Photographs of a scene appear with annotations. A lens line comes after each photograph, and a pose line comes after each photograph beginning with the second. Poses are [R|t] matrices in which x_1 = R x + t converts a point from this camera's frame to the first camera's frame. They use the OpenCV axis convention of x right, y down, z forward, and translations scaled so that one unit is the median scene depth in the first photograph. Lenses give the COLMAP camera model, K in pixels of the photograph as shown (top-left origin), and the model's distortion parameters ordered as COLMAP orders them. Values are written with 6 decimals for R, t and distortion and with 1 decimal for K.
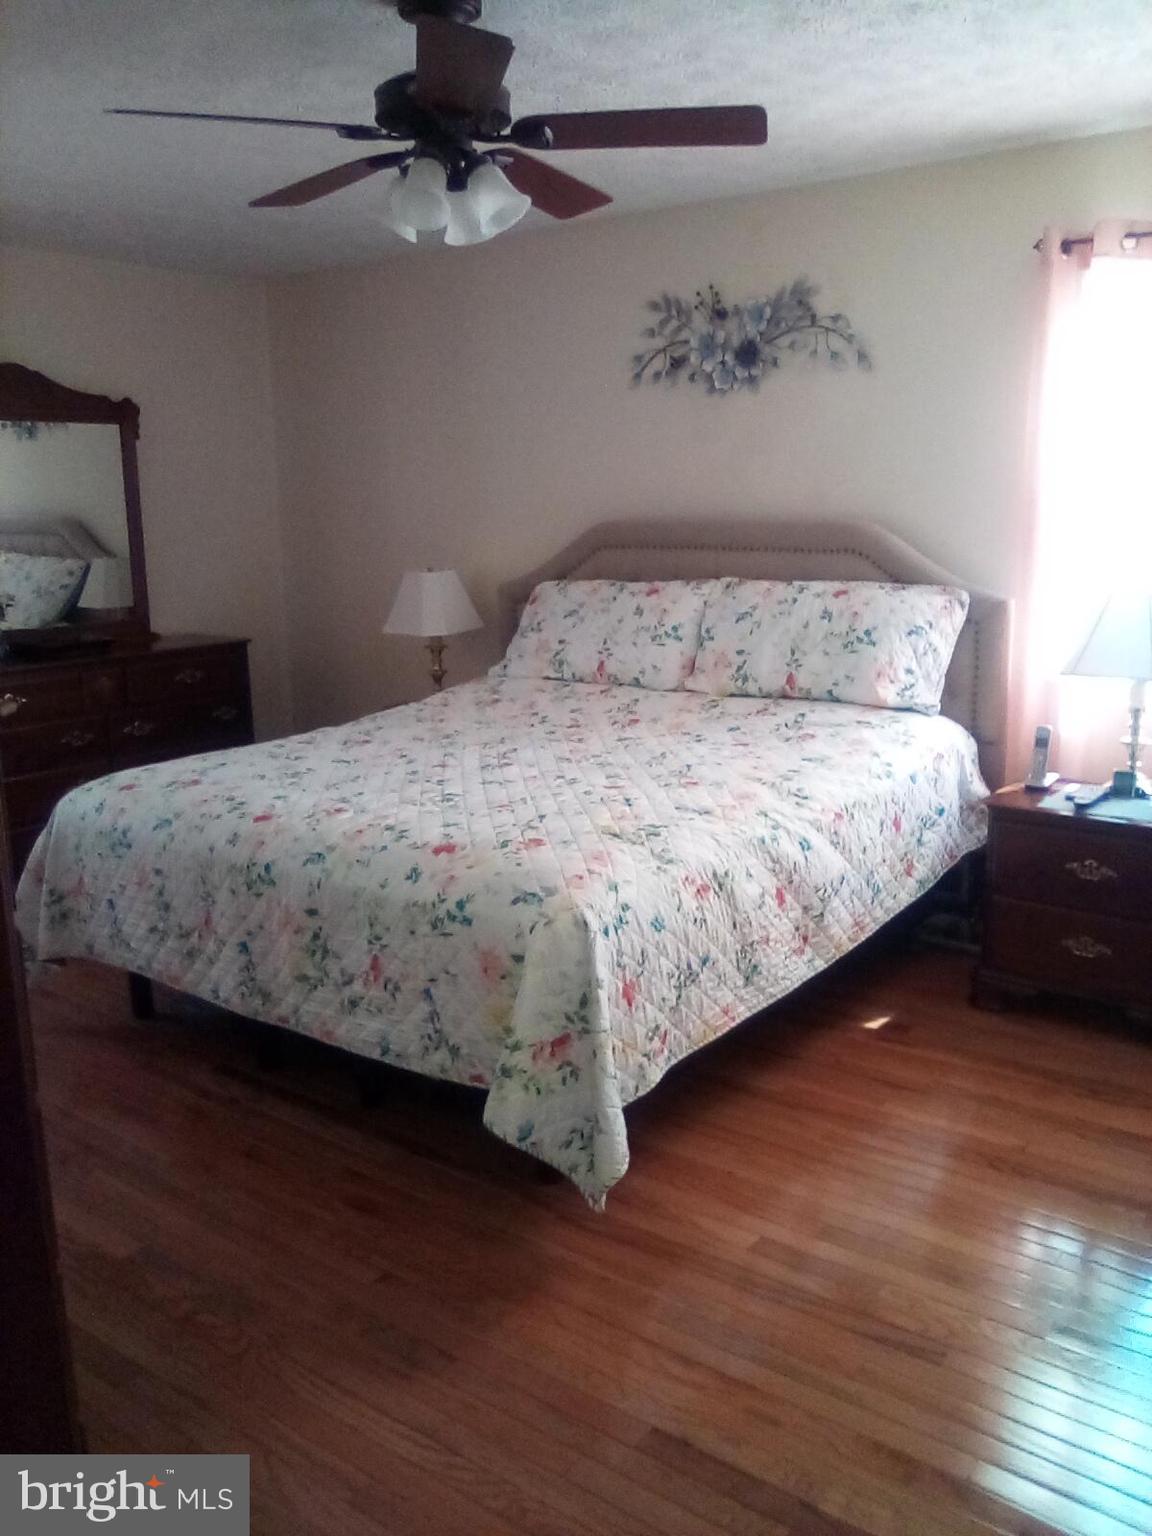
lens RADIAL K [[1275.6, 0, 584.1], [0, 1275.6, 773.6], [0, 0, 1]] dist [-0.016669, -0.039723]
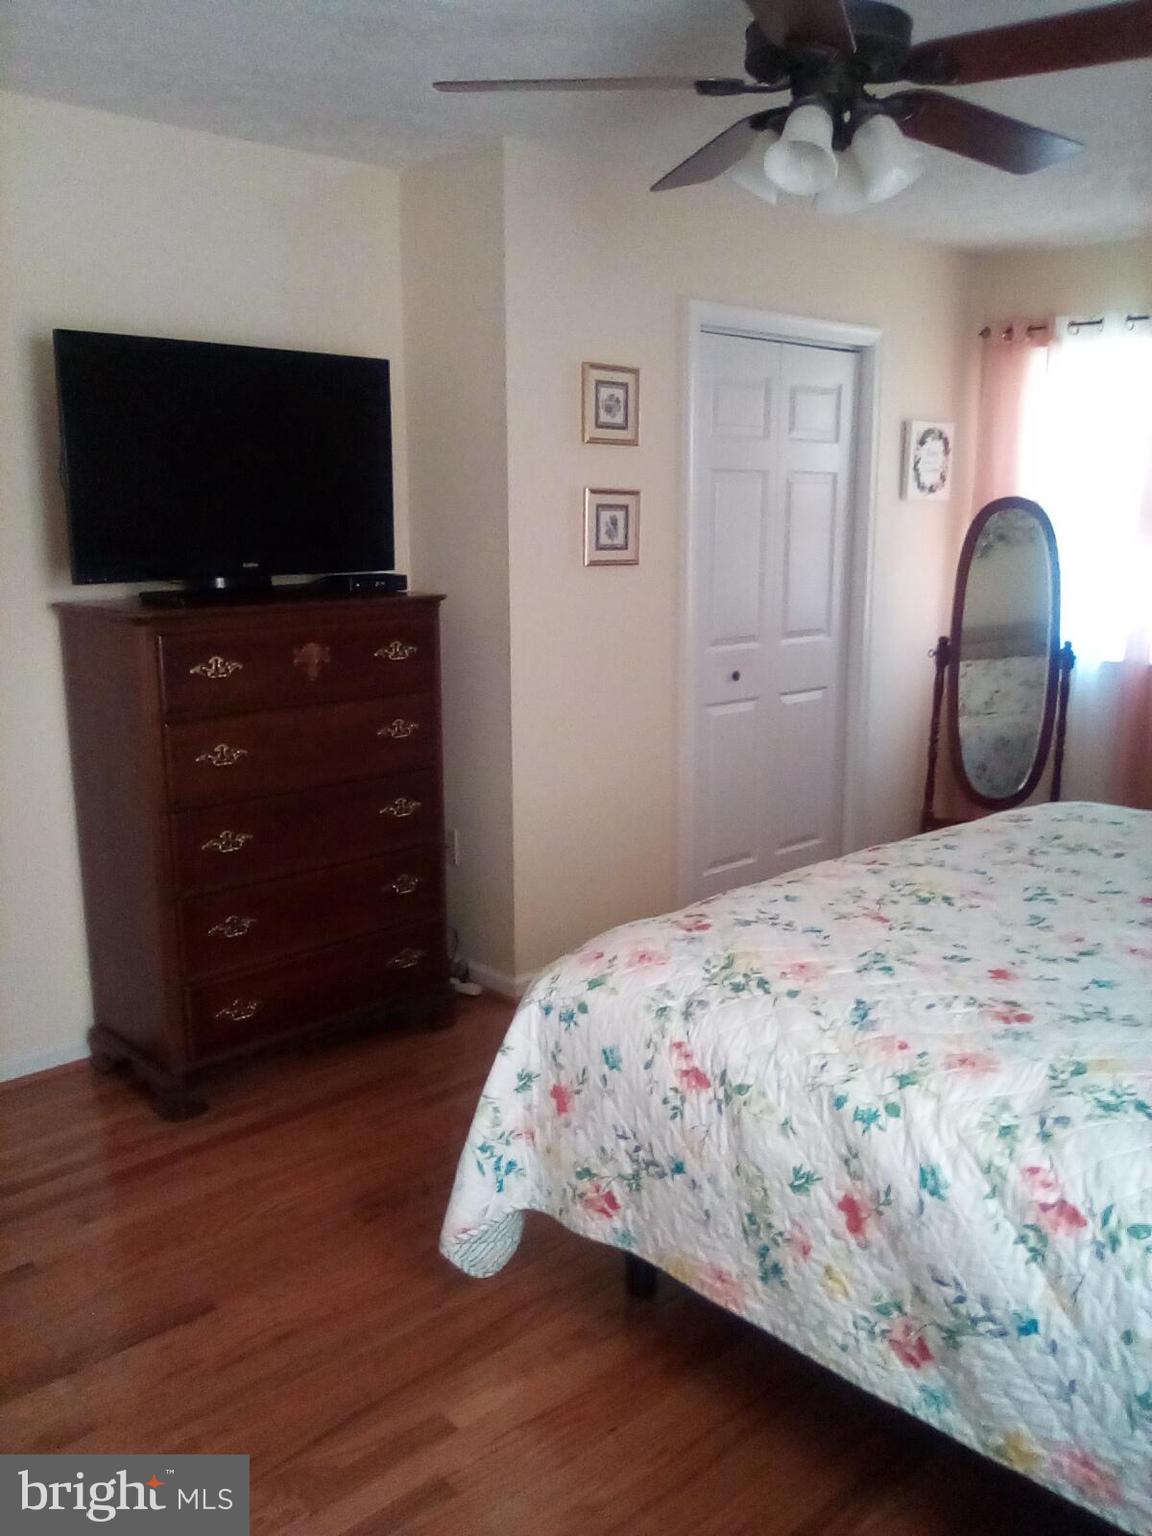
lens RADIAL K [[1275.6, 0, 590.9], [0, 1275.6, 756.4], [0, 0, 1]] dist [-0.016669, -0.039723]
pose [[-0.157221, 0.209135, -0.965165, 0.743573], [-0.199863, 0.950358, 0.238483, -0.234691], [0.967128, 0.230395, -0.107618, 0.967069]]
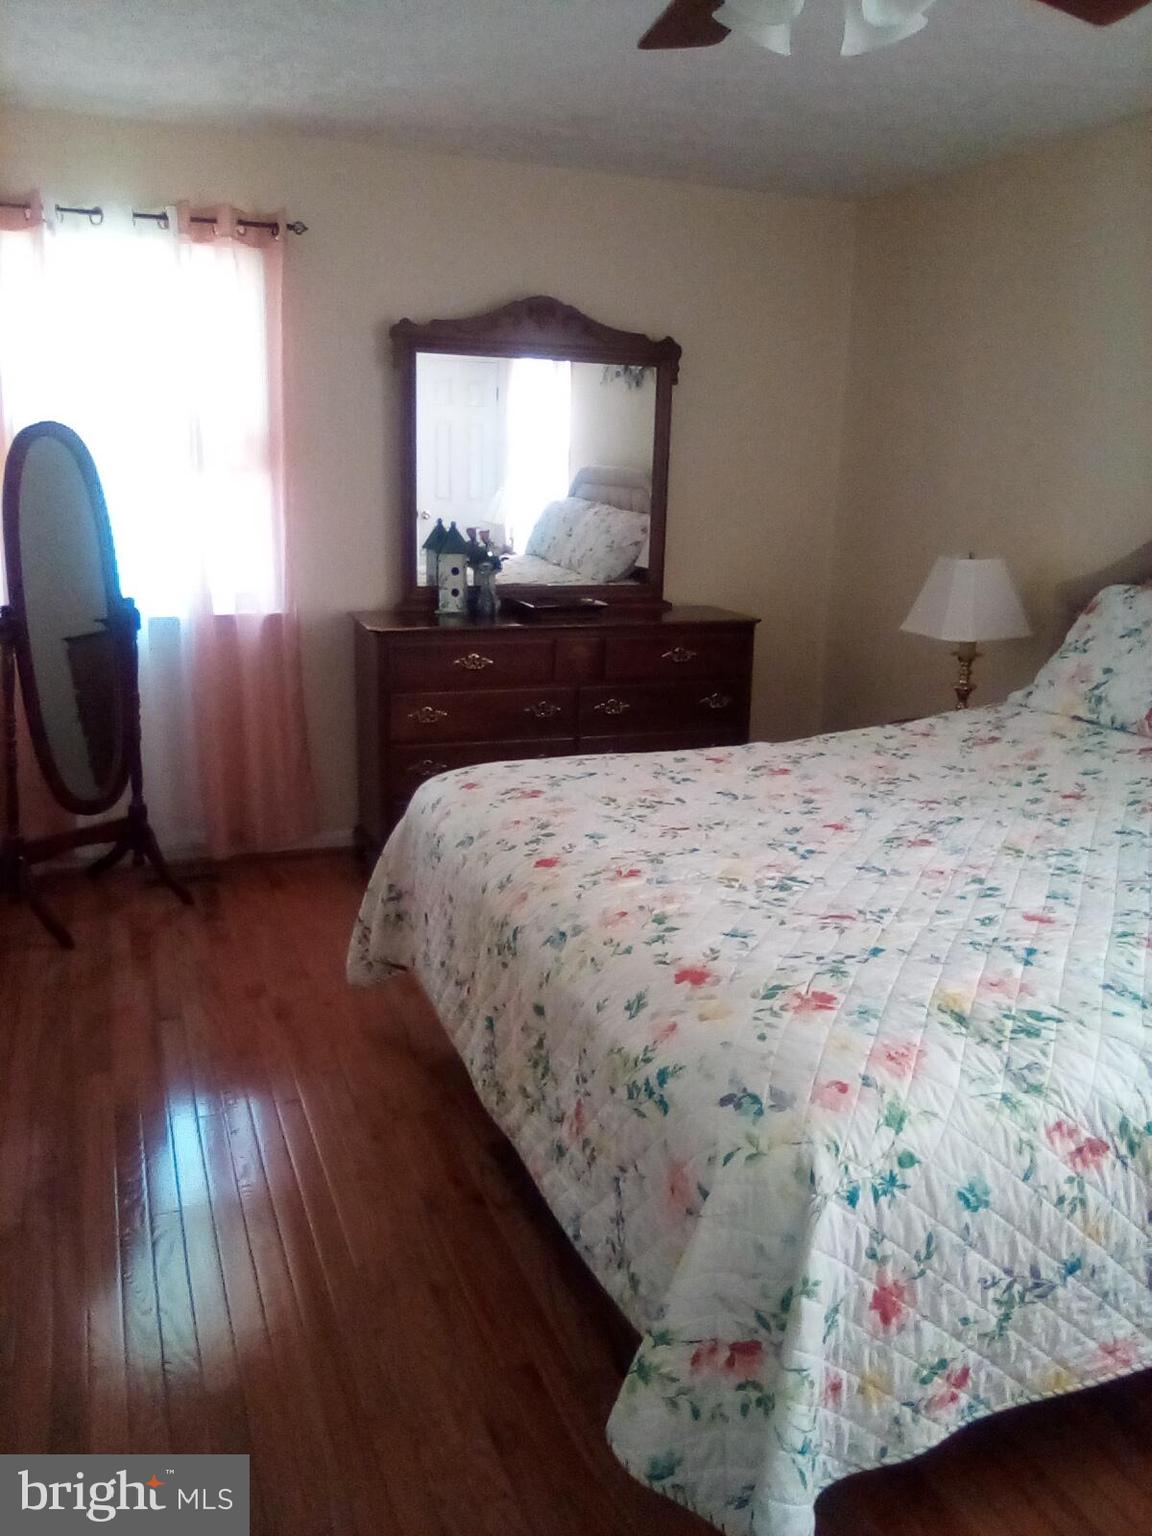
lens RADIAL K [[1275.6, 0, 578.9], [0, 1275.6, 783.6], [0, 0, 1]] dist [-0.016669, -0.039723]
pose [[0.856730, 0.164661, -0.488774, 0.145998], [-0.150085, 0.986250, 0.069181, -0.075709], [0.493445, 0.014088, 0.869663, 0.381726]]
